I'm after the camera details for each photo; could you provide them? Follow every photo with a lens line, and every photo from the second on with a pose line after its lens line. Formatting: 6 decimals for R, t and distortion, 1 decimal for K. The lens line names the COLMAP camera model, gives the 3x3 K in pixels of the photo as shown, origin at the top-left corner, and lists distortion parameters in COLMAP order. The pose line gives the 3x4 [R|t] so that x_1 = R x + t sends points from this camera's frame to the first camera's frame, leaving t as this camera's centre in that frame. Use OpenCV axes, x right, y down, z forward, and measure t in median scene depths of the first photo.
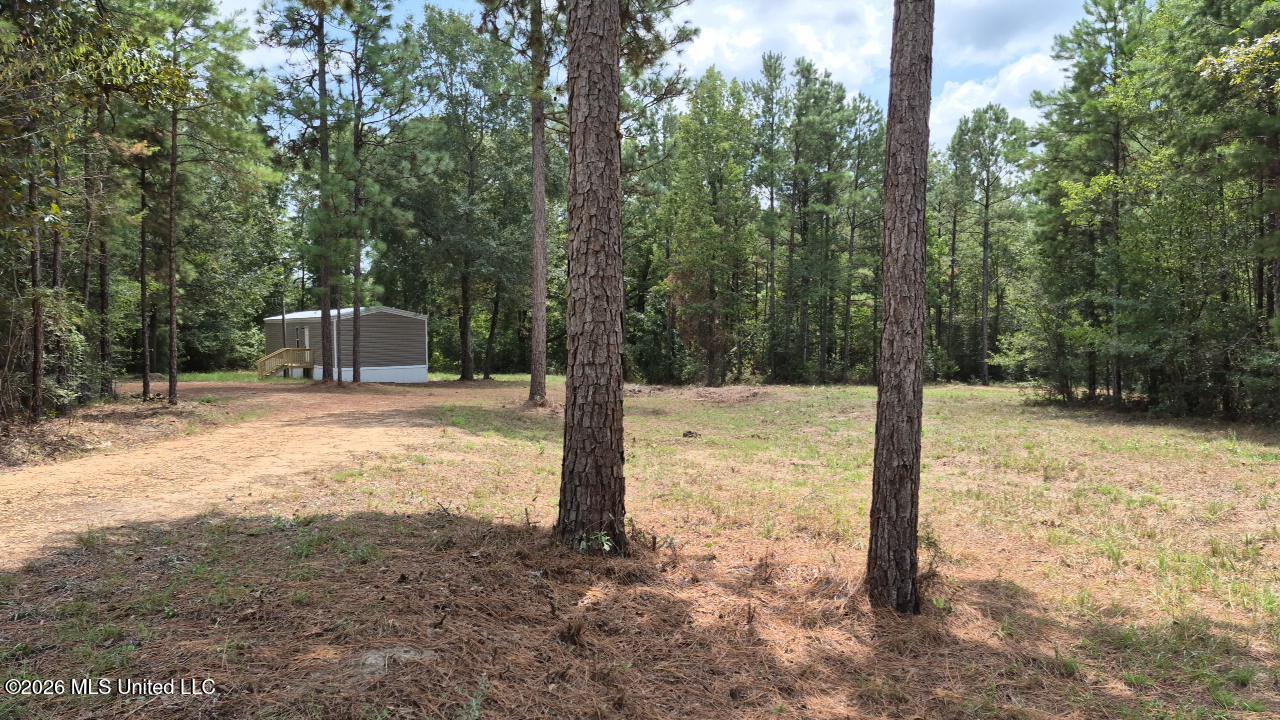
lens RADIAL K [[863.4, 0, 644.8], [0, 863.4, 374.2], [0, 0, 1]] dist [0.042849, -0.075185]
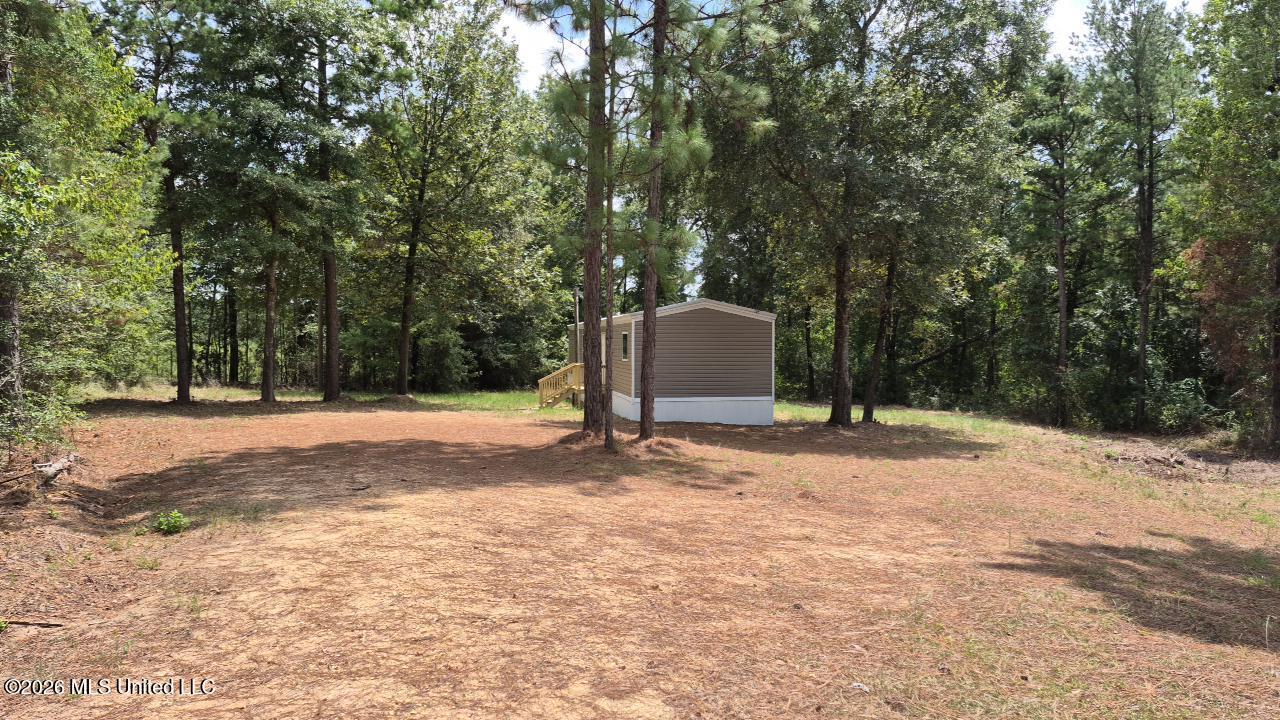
lens RADIAL K [[863.4, 0, 644.8], [0, 863.4, 374.2], [0, 0, 1]] dist [0.042849, -0.075185]
pose [[0.932927, 0.026511, -0.359087, -0.119334], [-0.034642, 0.999268, -0.016227, -0.012879], [0.358394, 0.027578, 0.933163, 0.409008]]
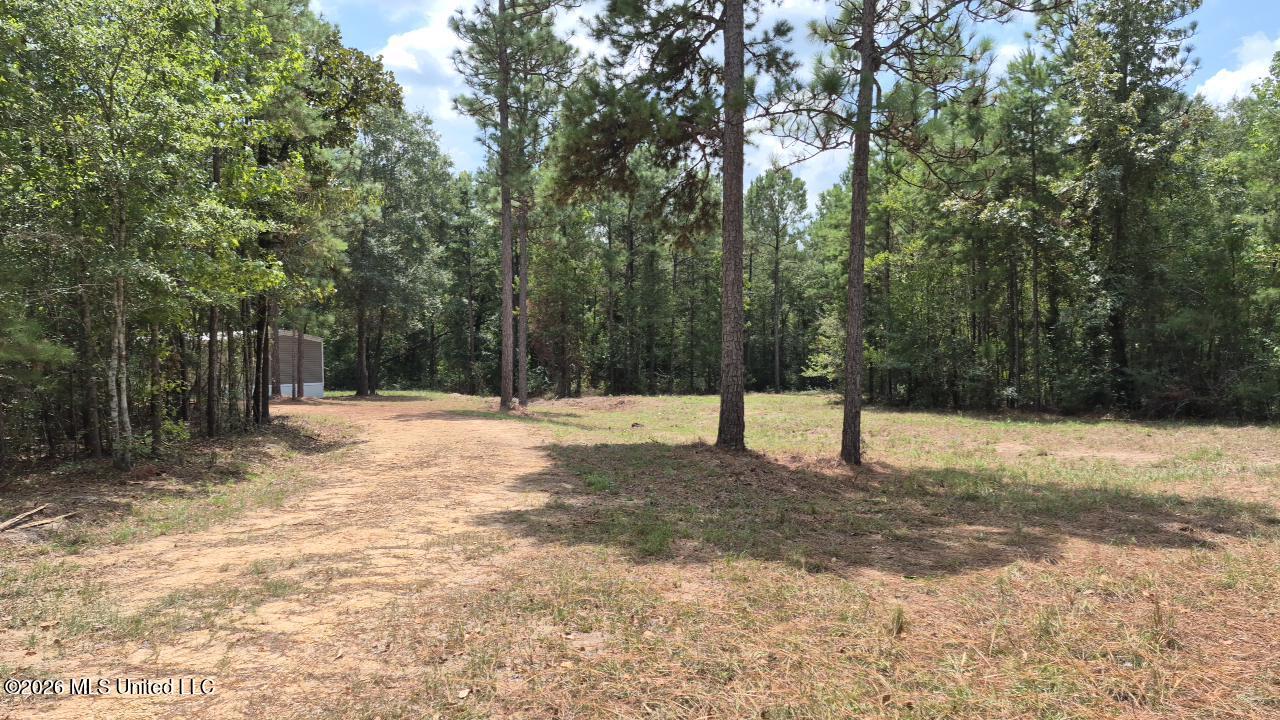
lens RADIAL K [[878.0, 0, 637.7], [0, 878.0, 363.2], [0, 0, 1]] dist [0.072066, -0.084903]
pose [[0.969469, -0.007976, 0.245084, -0.139075], [0.015472, 0.999469, -0.028675, 0.002470], [-0.244725, 0.031591, 0.969078, -0.205608]]
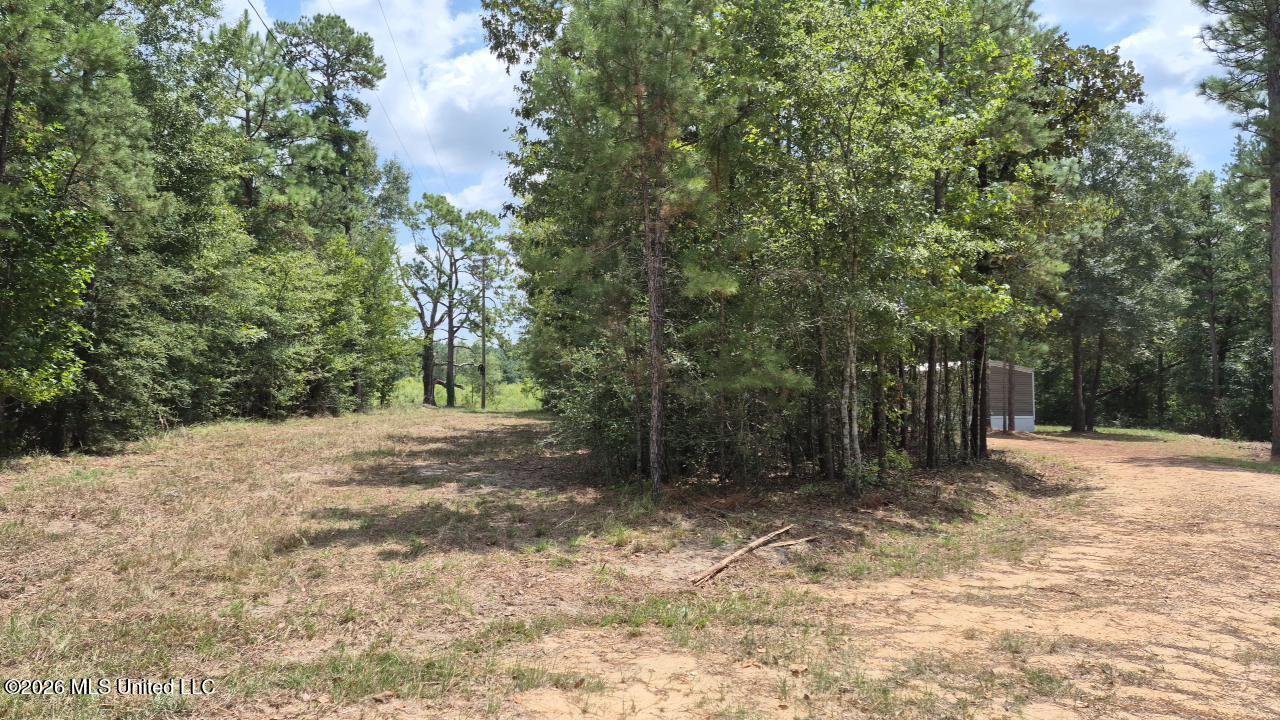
lens RADIAL K [[878.0, 0, 637.7], [0, 878.0, 363.2], [0, 0, 1]] dist [0.072066, -0.084903]
pose [[0.874732, -0.003727, -0.484593, -0.148914], [-0.028138, 0.997893, -0.058467, 0.001490], [0.483790, 0.064778, 0.872784, -0.181945]]
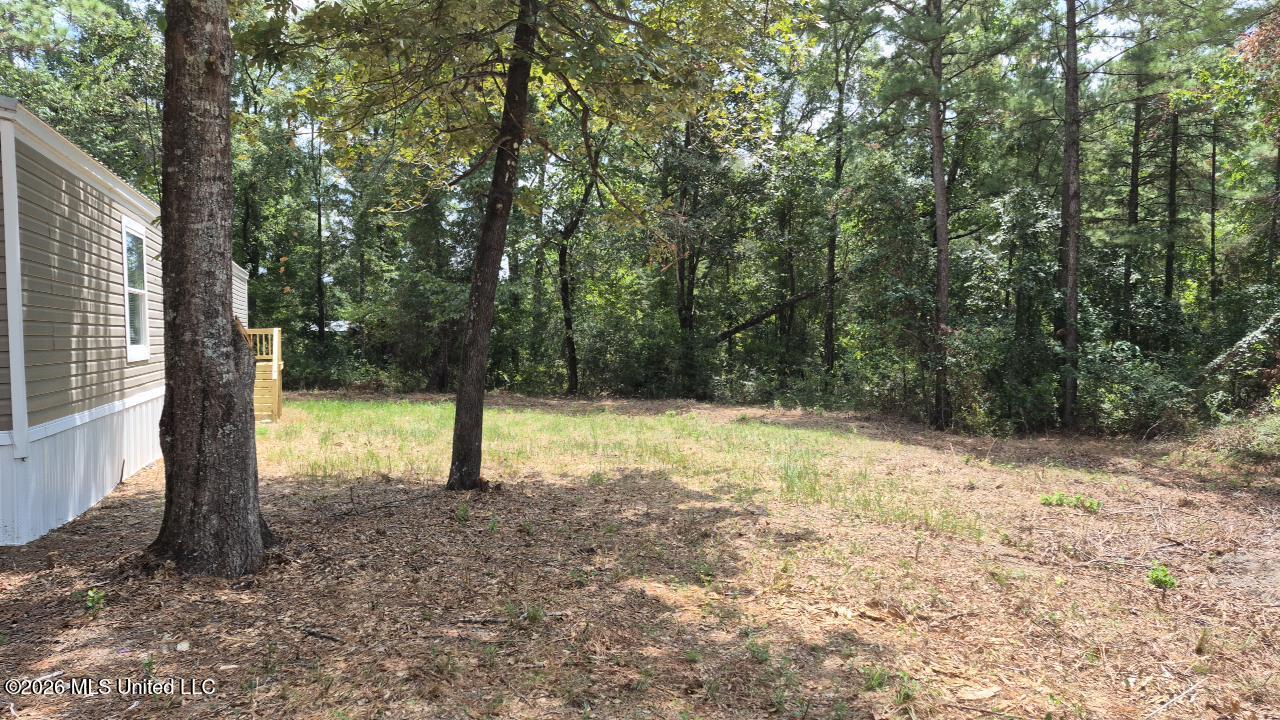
lens RADIAL K [[878.0, 0, 637.7], [0, 878.0, 363.2], [0, 0, 1]] dist [0.072066, -0.084903]
pose [[0.979902, 0.004112, -0.199435, -0.115146], [-0.007053, 0.999877, -0.014041, -0.018752], [0.199353, 0.015166, 0.979810, 0.843942]]
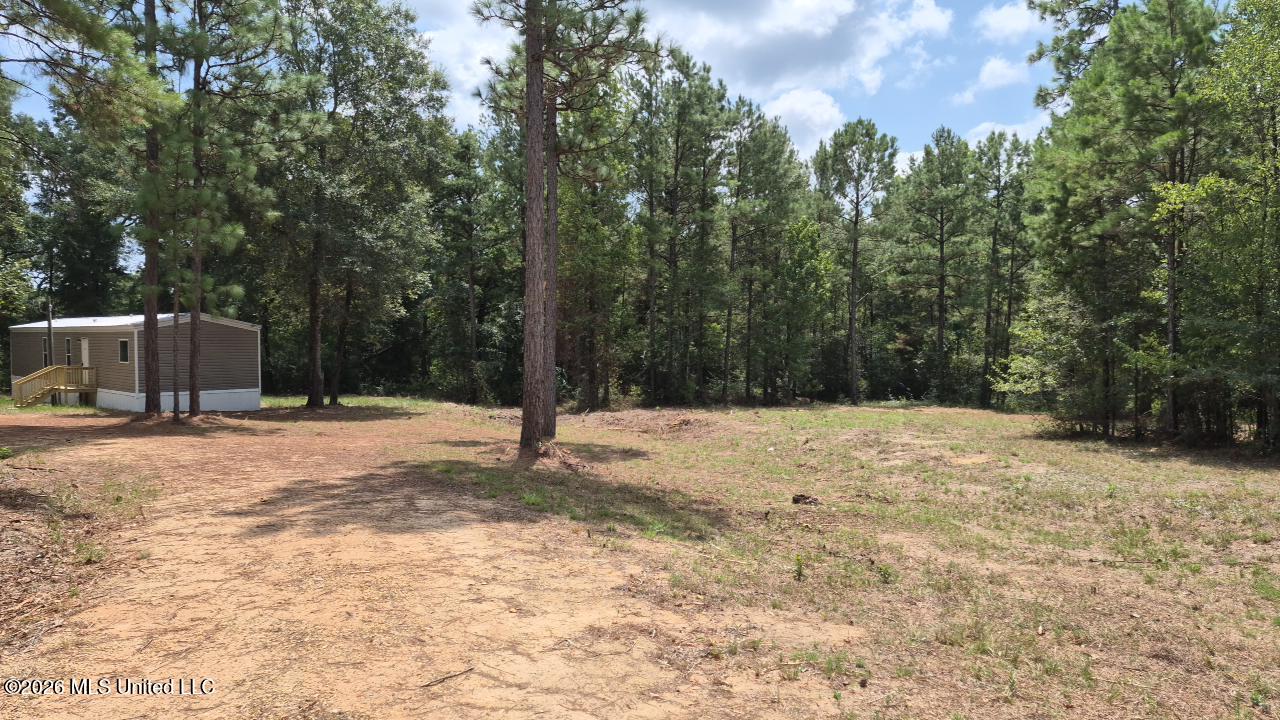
lens RADIAL K [[878.0, 0, 637.7], [0, 878.0, 363.2], [0, 0, 1]] dist [0.072066, -0.084903]
pose [[0.970865, 0.004510, 0.239584, -0.111592], [0.002954, 0.999522, -0.030788, -0.007165], [-0.239608, 0.030599, 0.970387, 0.133847]]
